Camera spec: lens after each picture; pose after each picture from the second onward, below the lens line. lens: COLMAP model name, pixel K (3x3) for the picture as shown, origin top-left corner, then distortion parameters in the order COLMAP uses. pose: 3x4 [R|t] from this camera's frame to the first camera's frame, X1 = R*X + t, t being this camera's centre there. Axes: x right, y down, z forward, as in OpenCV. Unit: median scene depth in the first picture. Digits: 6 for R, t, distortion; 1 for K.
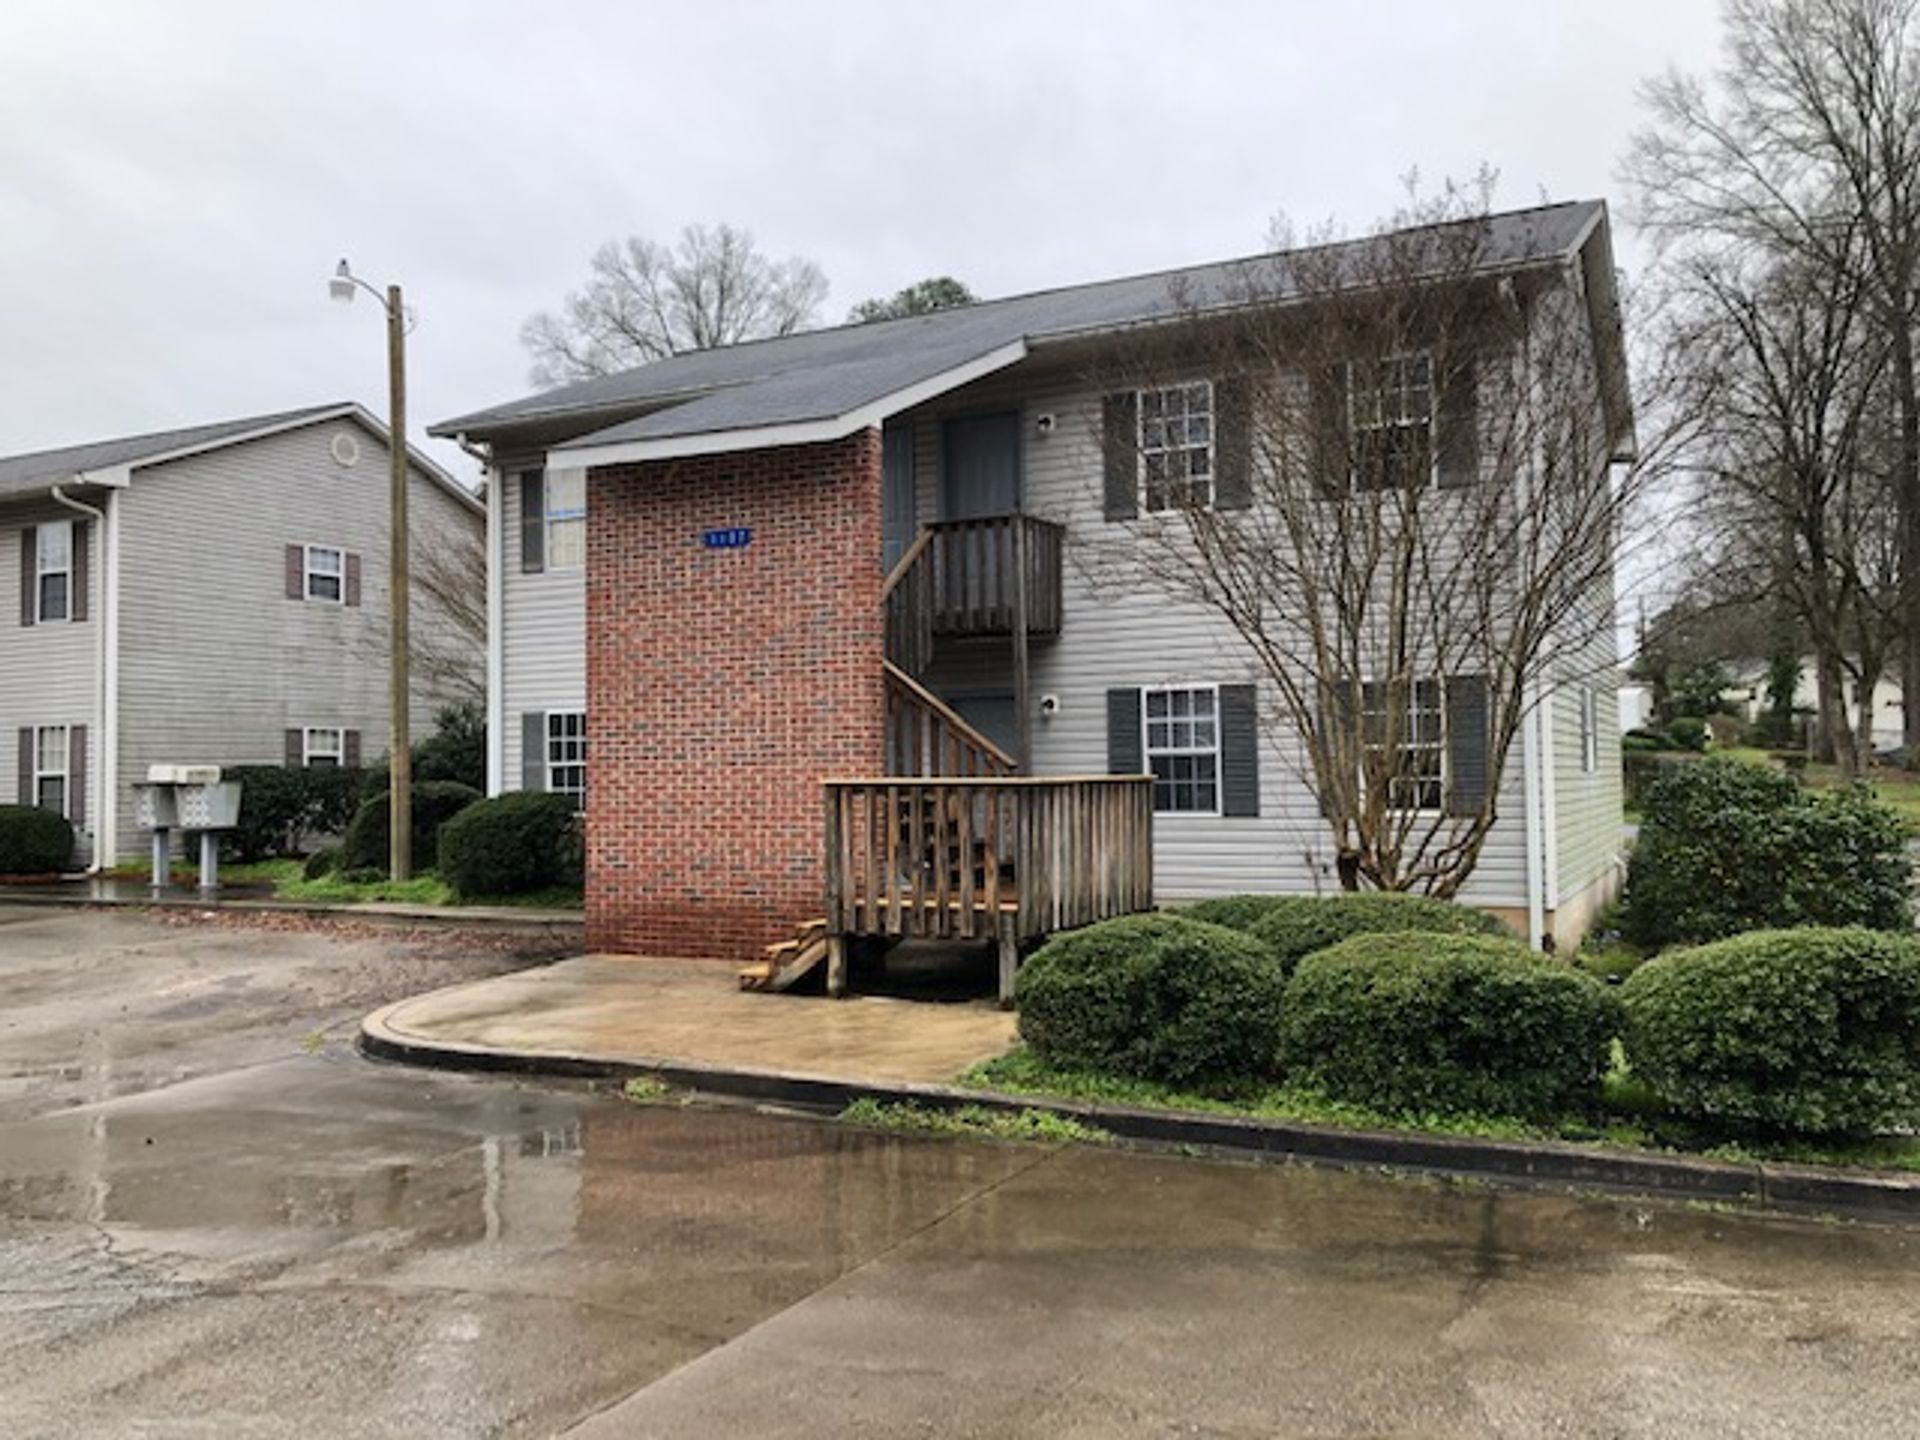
lens RADIAL K [[1564.0, 0, 952.1], [0, 1564.0, 702.2], [0, 0, 1]] dist [0.037381, -0.017786]
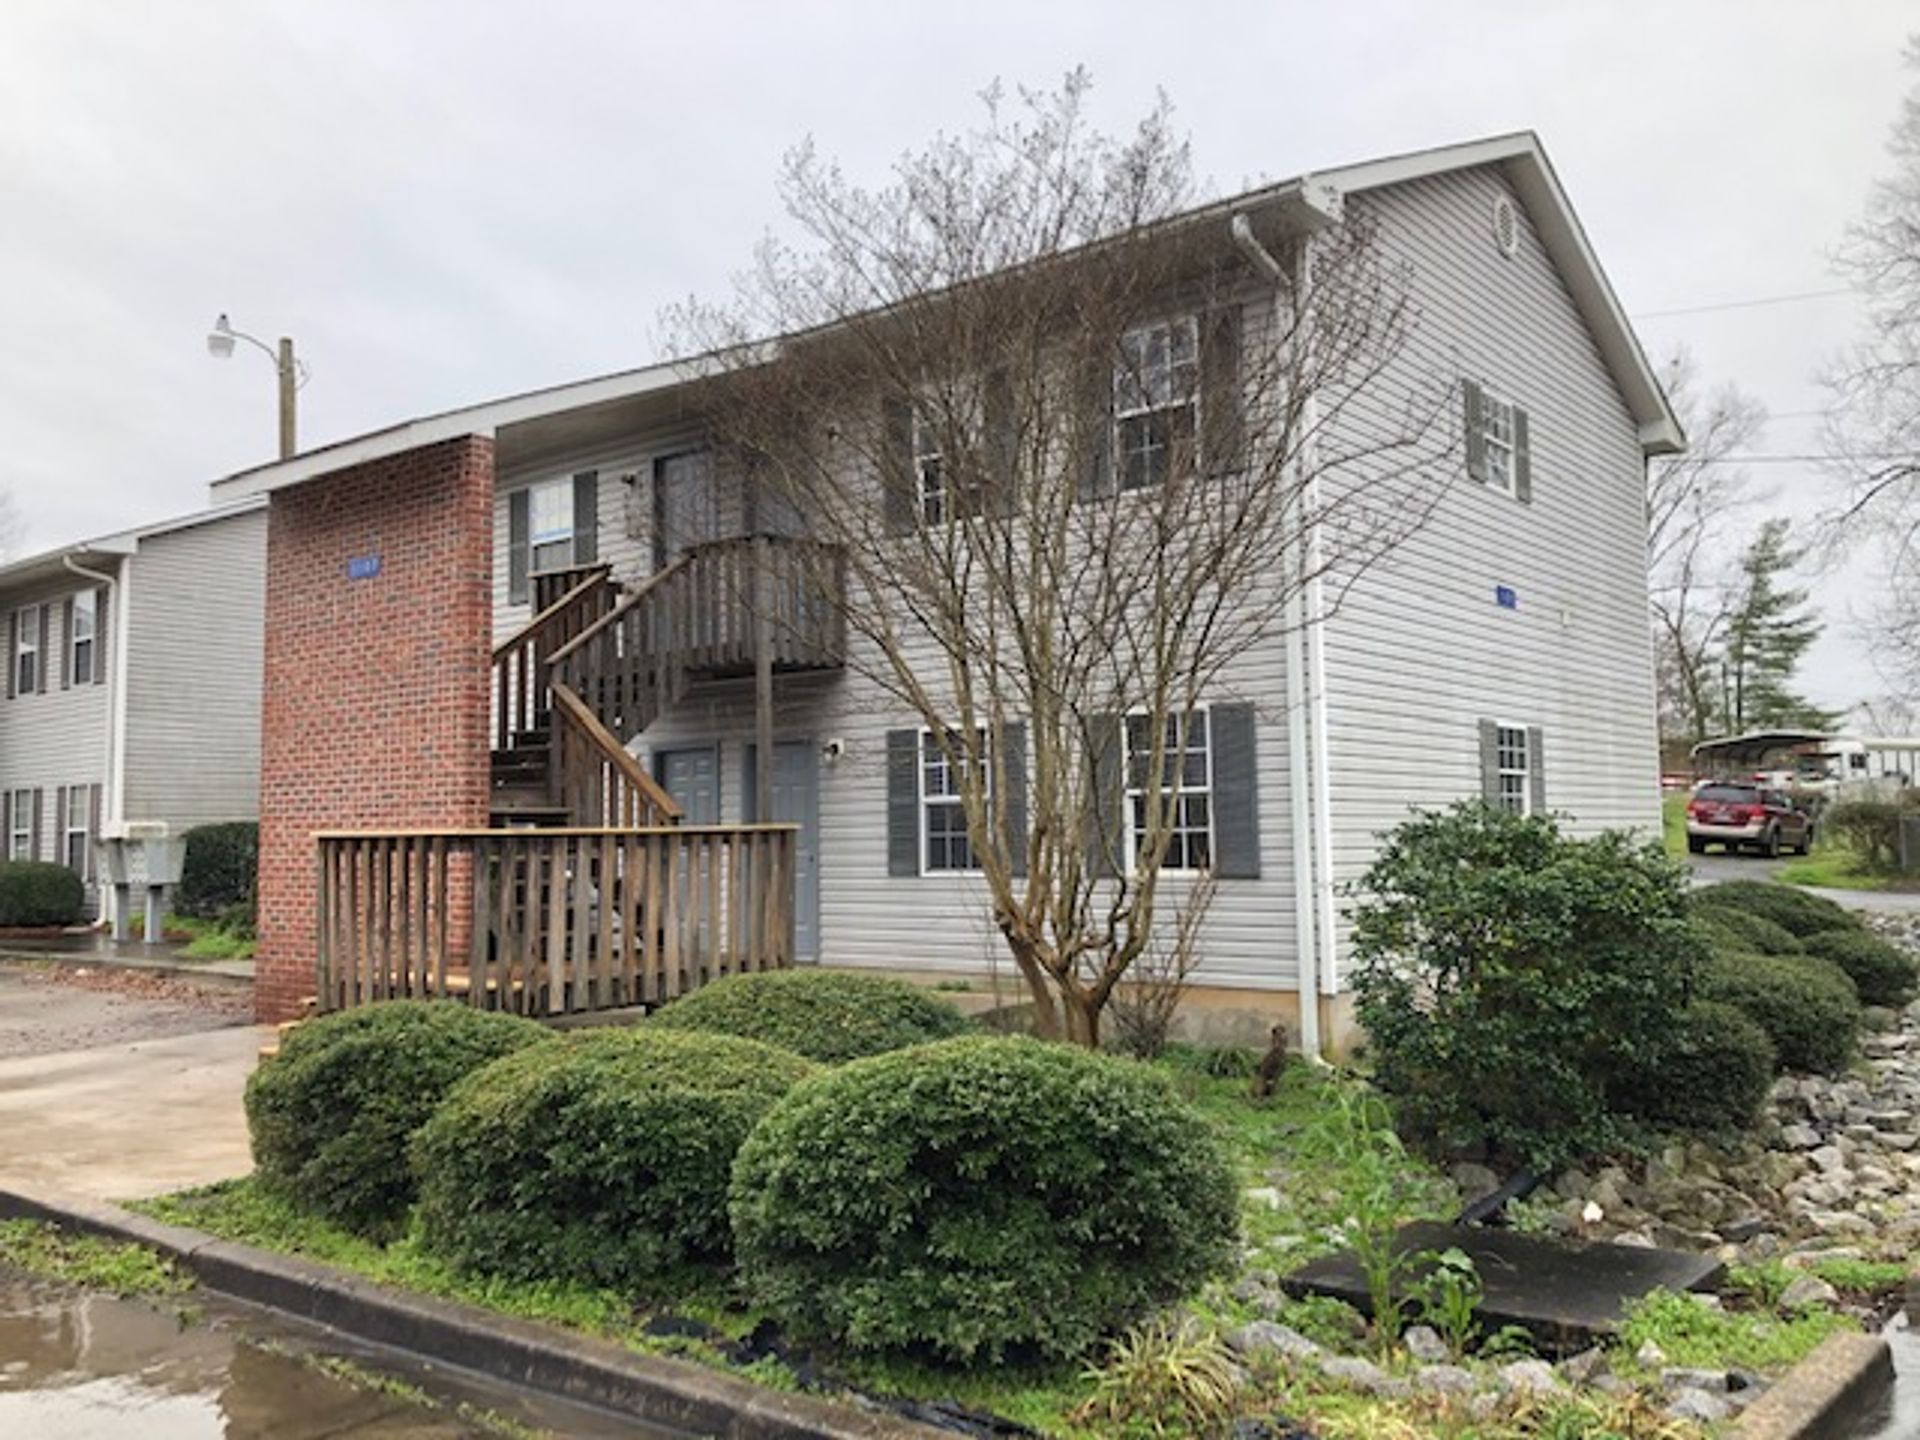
lens RADIAL K [[1564.0, 0, 952.1], [0, 1564.0, 702.2], [0, 0, 1]] dist [0.037381, -0.017786]
pose [[0.975829, -0.019382, -0.217674, 0.329709], [0.011239, 0.999192, -0.038587, 0.010826], [0.218246, 0.035208, 0.975258, 0.156810]]
